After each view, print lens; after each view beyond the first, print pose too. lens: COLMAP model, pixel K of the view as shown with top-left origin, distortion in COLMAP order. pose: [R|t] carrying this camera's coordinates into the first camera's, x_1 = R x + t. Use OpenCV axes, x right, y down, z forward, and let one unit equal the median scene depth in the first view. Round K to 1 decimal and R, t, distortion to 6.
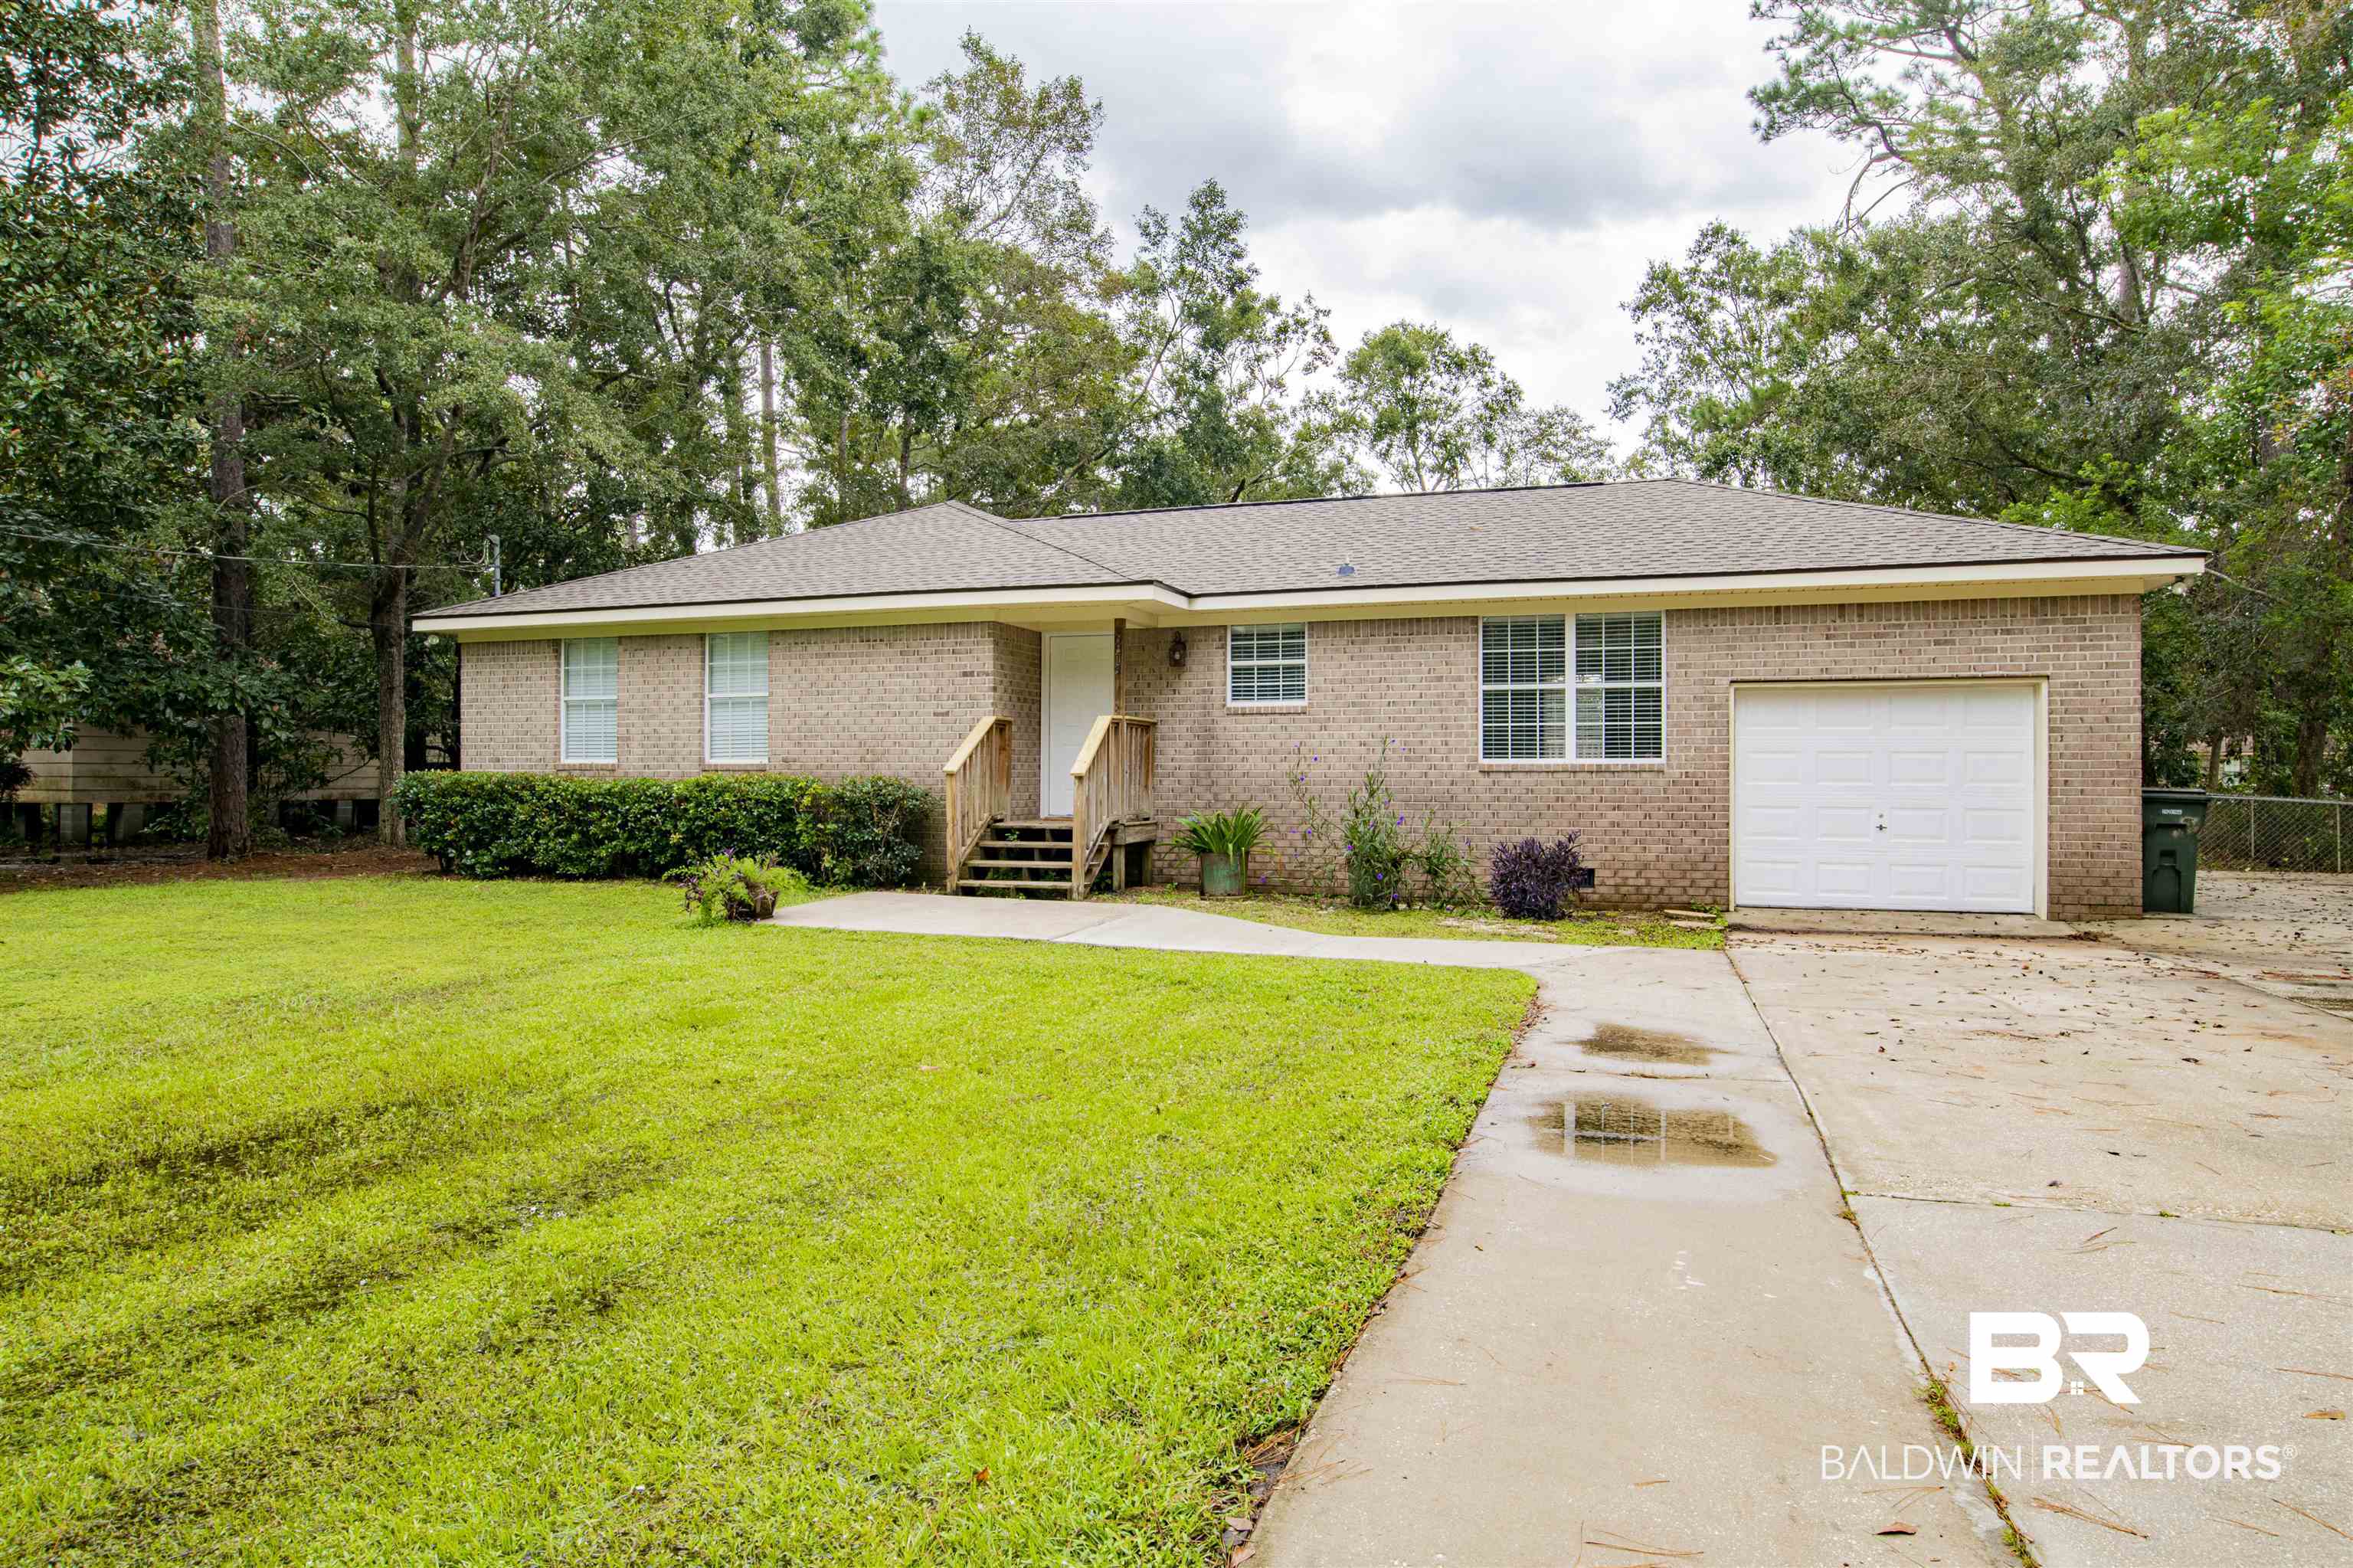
lens RADIAL K [[1362.1, 0, 1179.9], [0, 1362.1, 767.9], [0, 0, 1]] dist [-0.035545, 0.001557]
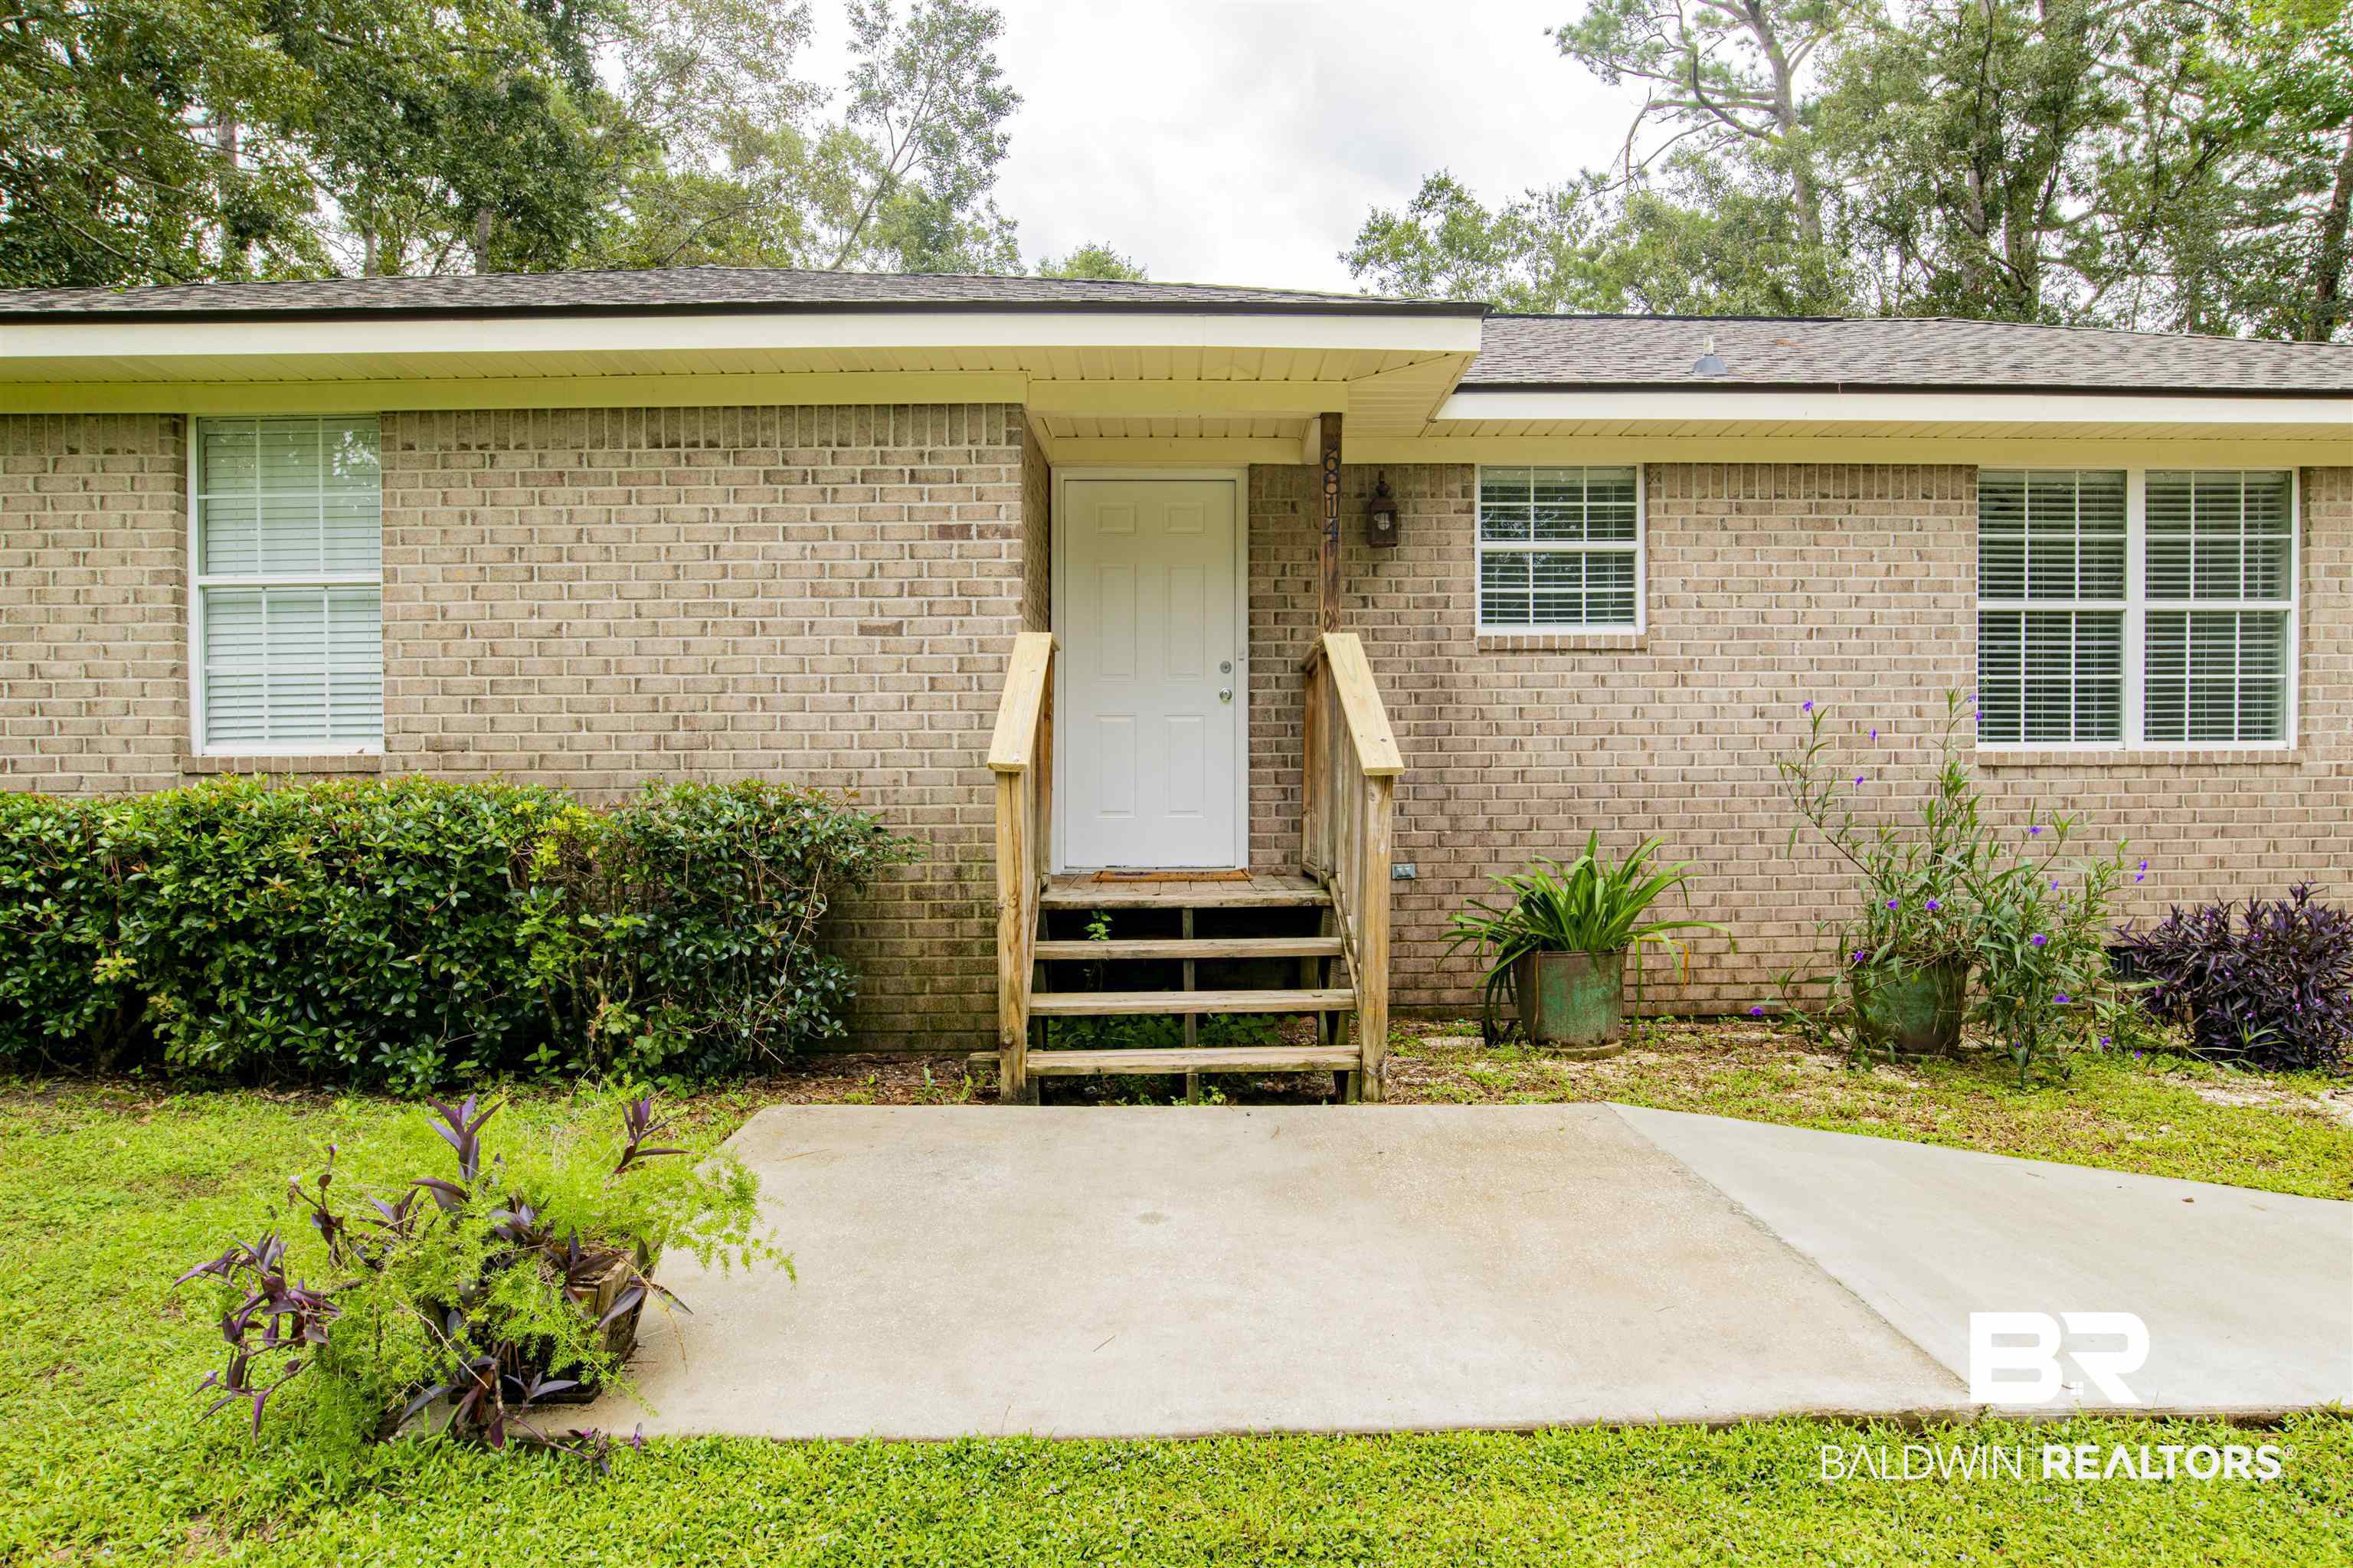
lens RADIAL K [[1362.2, 0, 1177.4], [0, 1362.2, 814.7], [0, 0, 1]] dist [-0.022082, 0.001422]
pose [[0.944460, -0.013437, 0.328353, -0.223976], [0.005772, 0.999688, 0.024306, 0.006181], [-0.328577, -0.021060, 0.944242, 0.578086]]
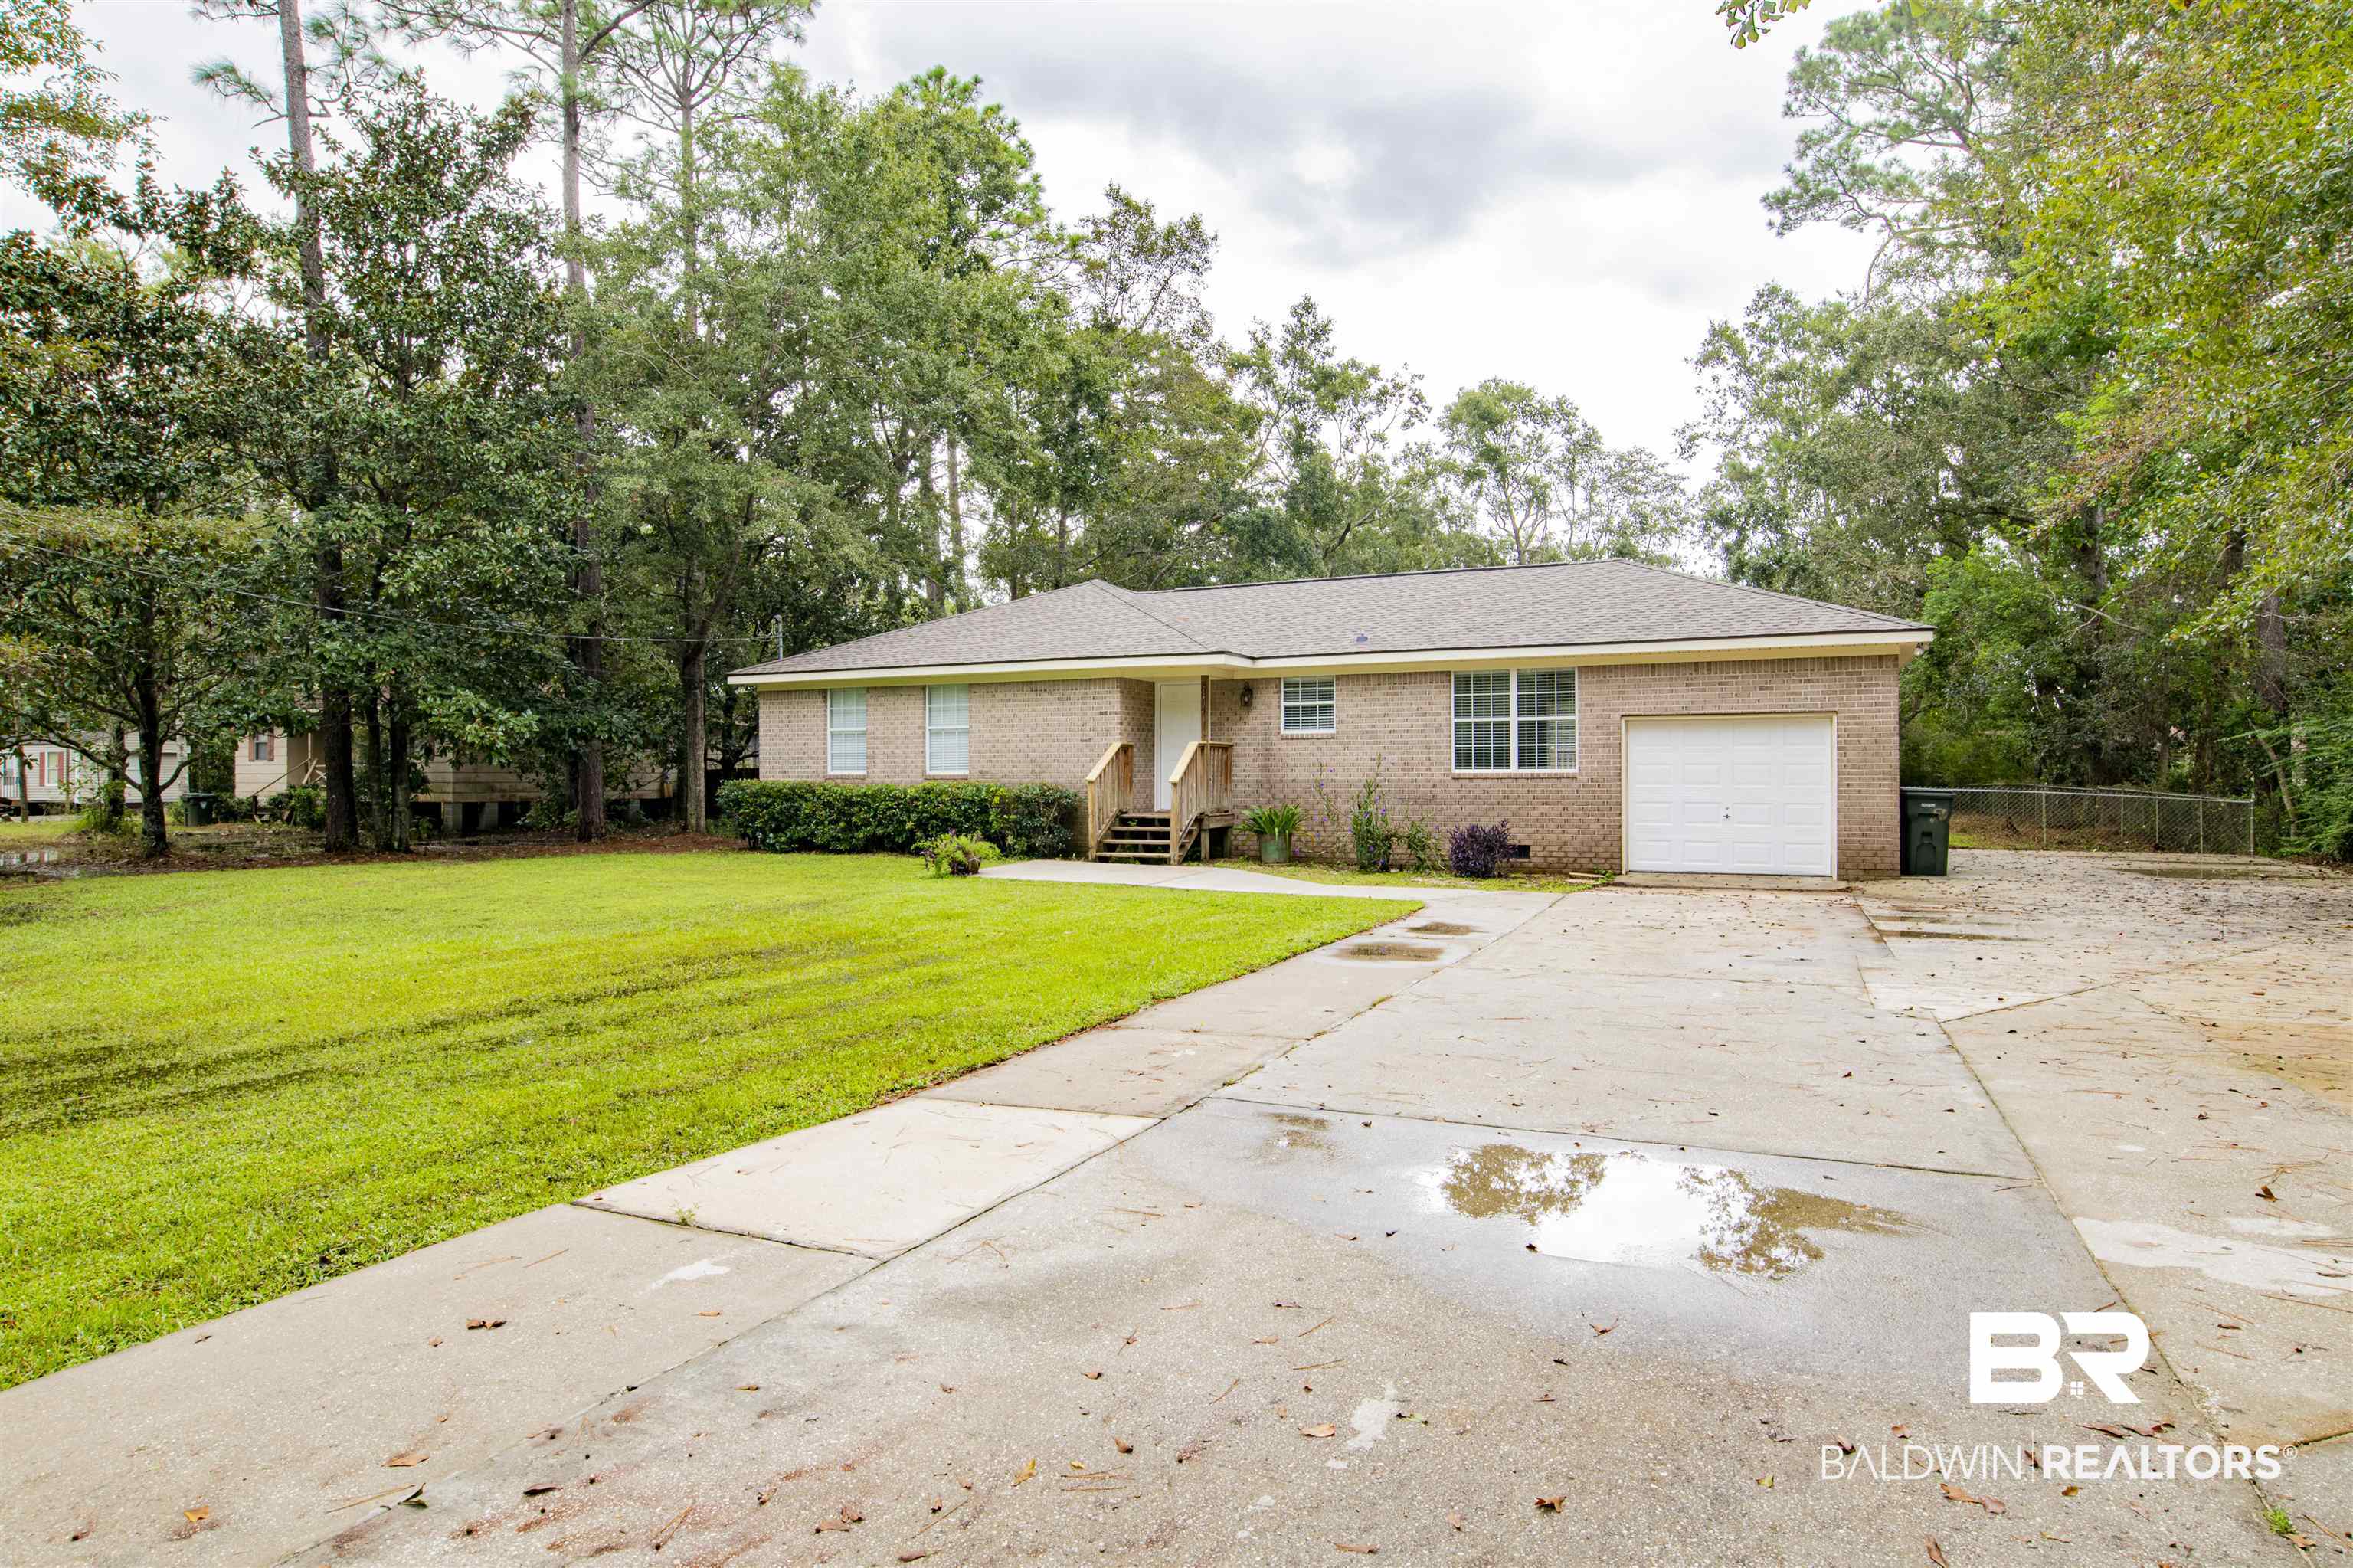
lens RADIAL K [[1304.5, 0, 1185.2], [0, 1304.5, 757.2], [0, 0, 1]] dist [-0.034437, 0.003512]
pose [[0.993996, -0.005893, -0.109260, 0.084466], [0.005120, 0.999960, -0.007353, -0.010373], [0.109299, 0.006750, 0.993986, -0.383960]]
